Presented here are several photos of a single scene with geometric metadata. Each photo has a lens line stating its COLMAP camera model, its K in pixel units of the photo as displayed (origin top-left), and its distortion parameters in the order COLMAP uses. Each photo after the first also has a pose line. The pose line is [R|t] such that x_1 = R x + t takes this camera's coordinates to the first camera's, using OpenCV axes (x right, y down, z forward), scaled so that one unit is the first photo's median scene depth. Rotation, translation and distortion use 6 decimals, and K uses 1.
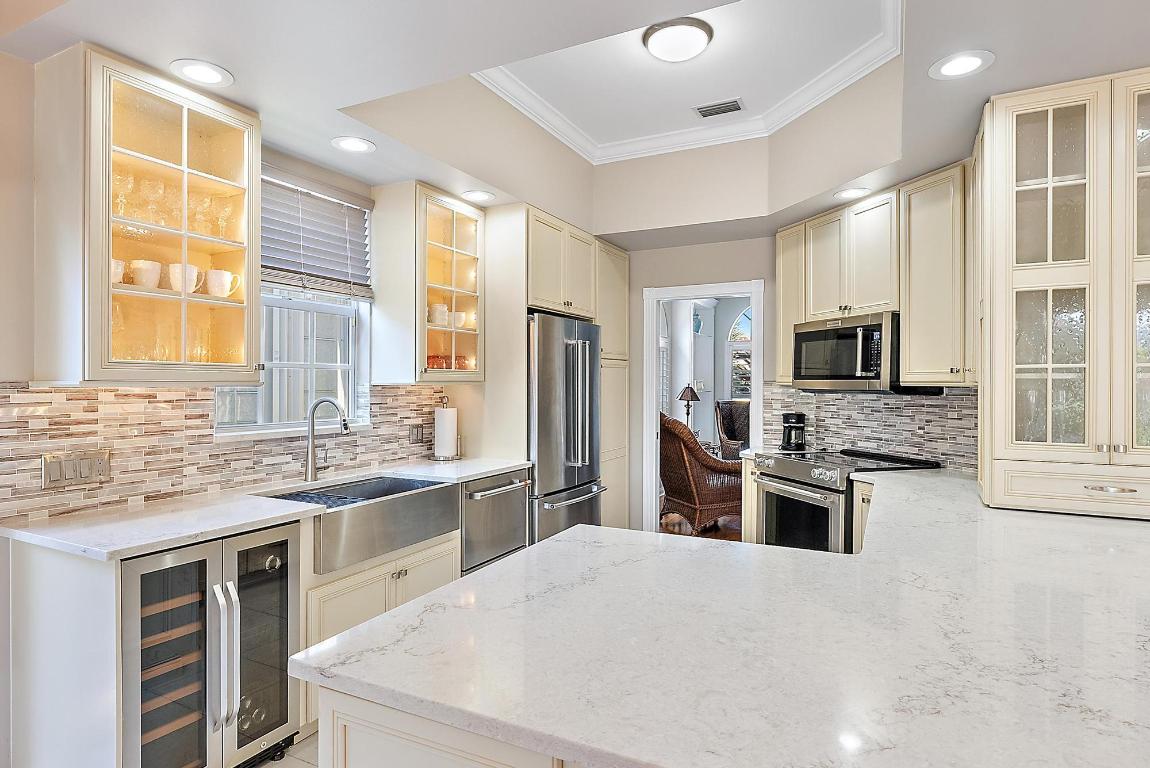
lens RADIAL K [[633.3, 0, 573.3], [0, 633.3, 387.3], [0, 0, 1]] dist [-0.008306, 0.003873]
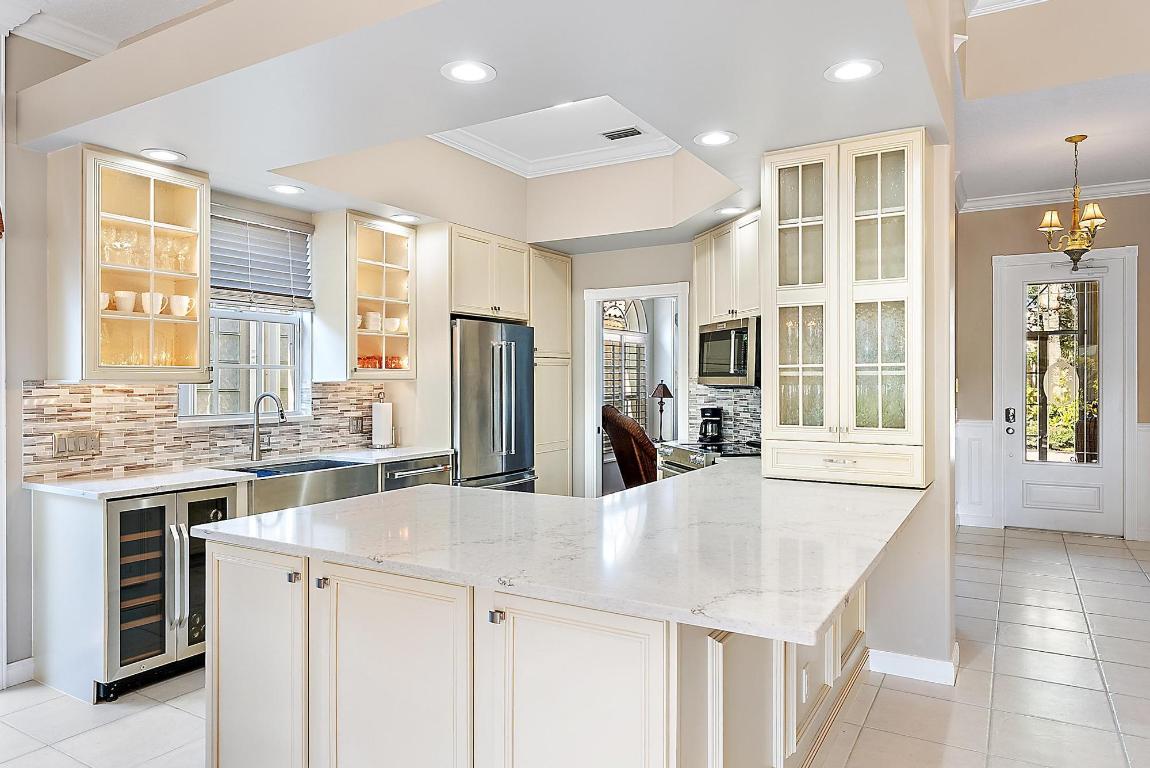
lens RADIAL K [[747.1, 0, 574.1], [0, 747.1, 383.1], [0, 0, 1]] dist [0.005151, -0.006813]
pose [[0.997682, -0.002530, -0.068008, 0.293937], [0.002363, 0.999994, -0.002543, 0.002532], [0.068014, 0.002376, 0.997682, -0.399560]]
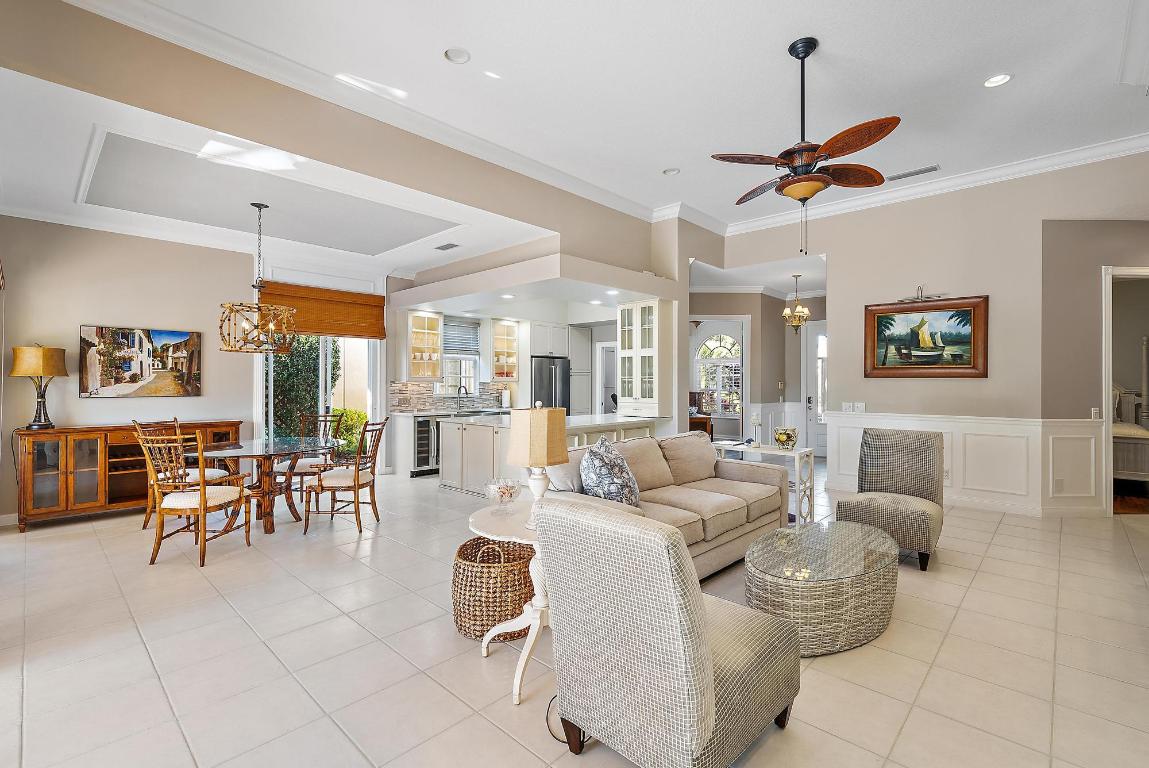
lens RADIAL K [[516.1, 0, 574.6], [0, 516.1, 384.8], [0, 0, 1]] dist [0.001084, 0.000145]
pose [[0.958271, 0.001918, -0.285853, 0.984863], [-0.002249, 0.999997, -0.000831, 0.011023], [0.285851, 0.001440, 0.958273, -1.504261]]
